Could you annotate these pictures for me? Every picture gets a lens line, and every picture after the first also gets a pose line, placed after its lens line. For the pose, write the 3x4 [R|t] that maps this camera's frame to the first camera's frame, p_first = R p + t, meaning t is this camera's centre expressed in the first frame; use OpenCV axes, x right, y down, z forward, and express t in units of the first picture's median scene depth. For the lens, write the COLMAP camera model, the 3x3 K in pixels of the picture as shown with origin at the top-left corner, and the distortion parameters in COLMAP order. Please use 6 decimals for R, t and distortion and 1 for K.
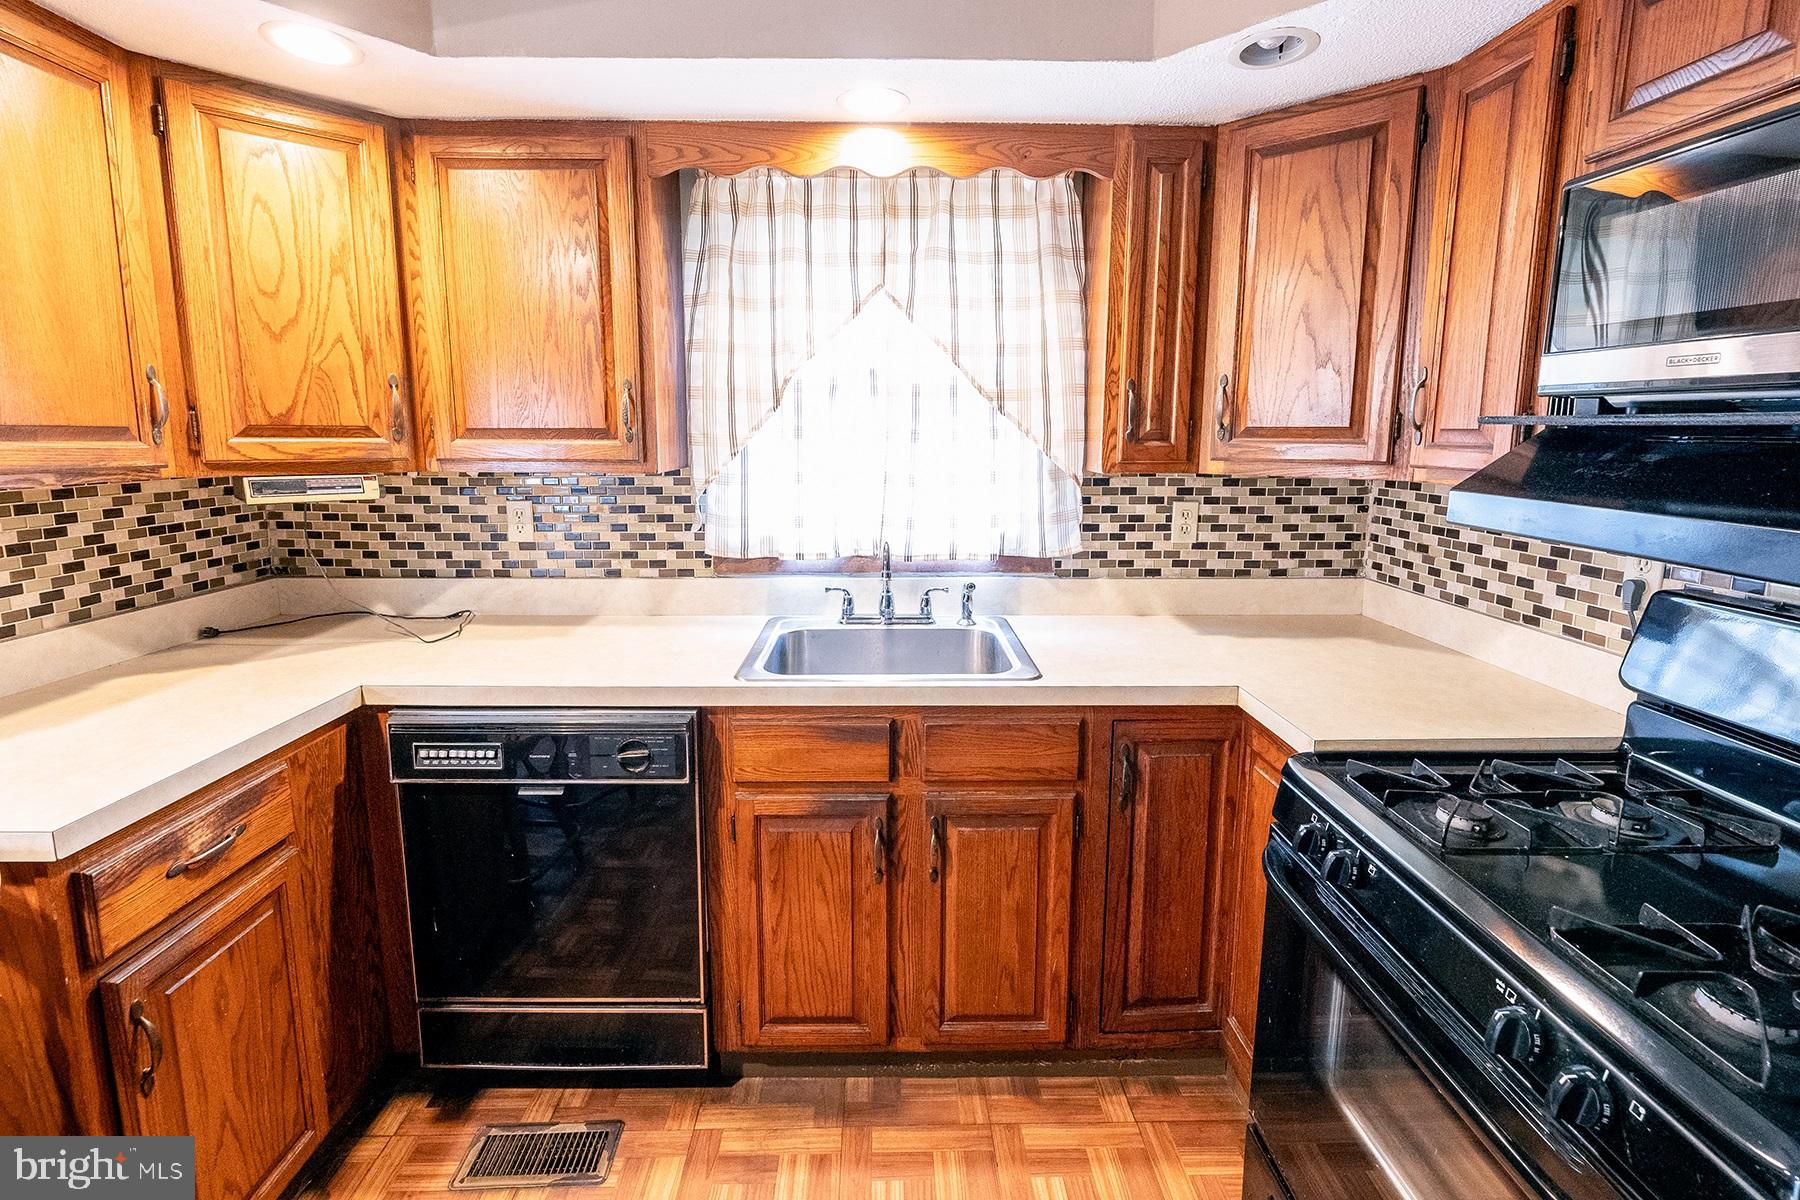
lens RADIAL K [[798.2, 0, 896.5], [0, 798.2, 548.8], [0, 0, 1]] dist [-0.007861, -0.000267]
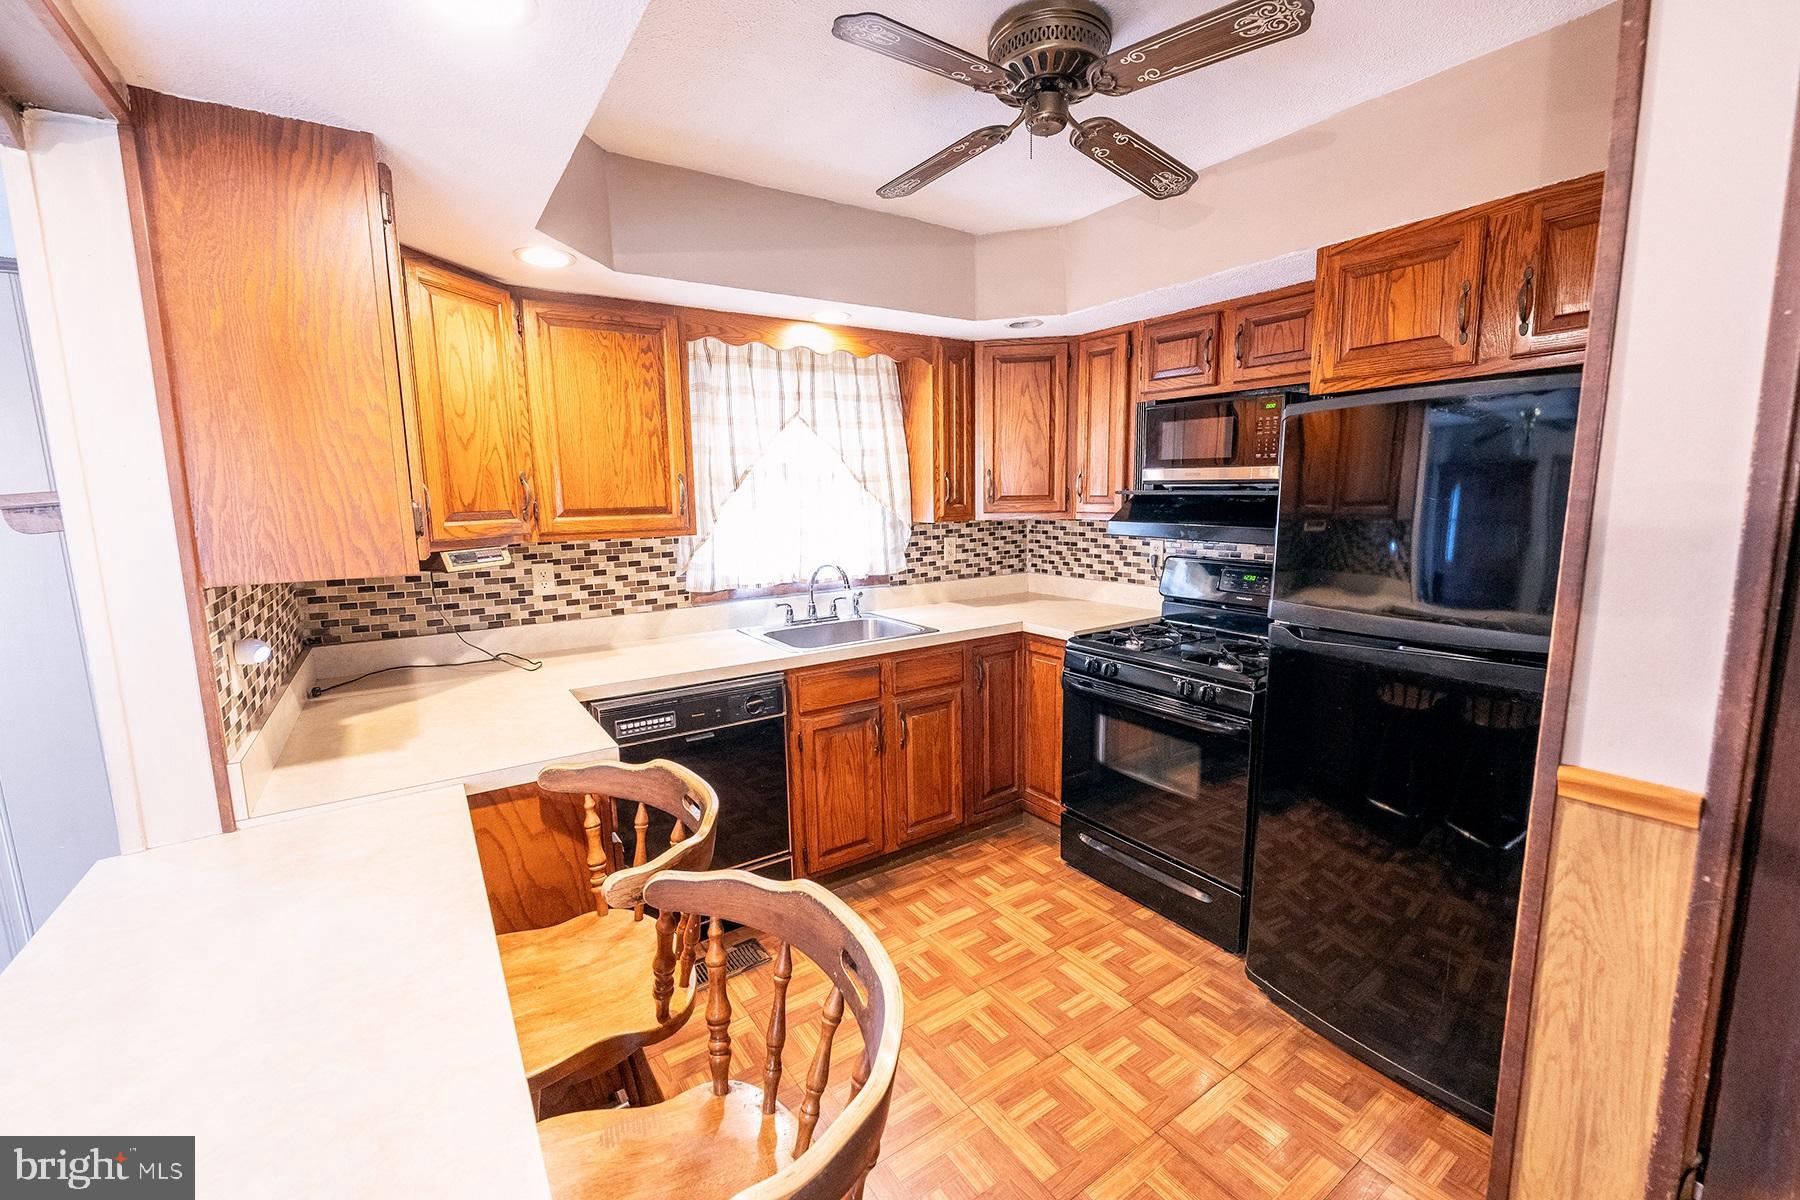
lens RADIAL K [[742.1, 0, 898.4], [0, 742.1, 600.1], [0, 0, 1]] dist [-0.004150, -0.000966]
pose [[0.839346, -0.098625, 0.534576, -0.734277], [0.099160, 0.994683, 0.027819, 0.026675], [-0.534477, 0.029659, 0.844662, -0.386960]]
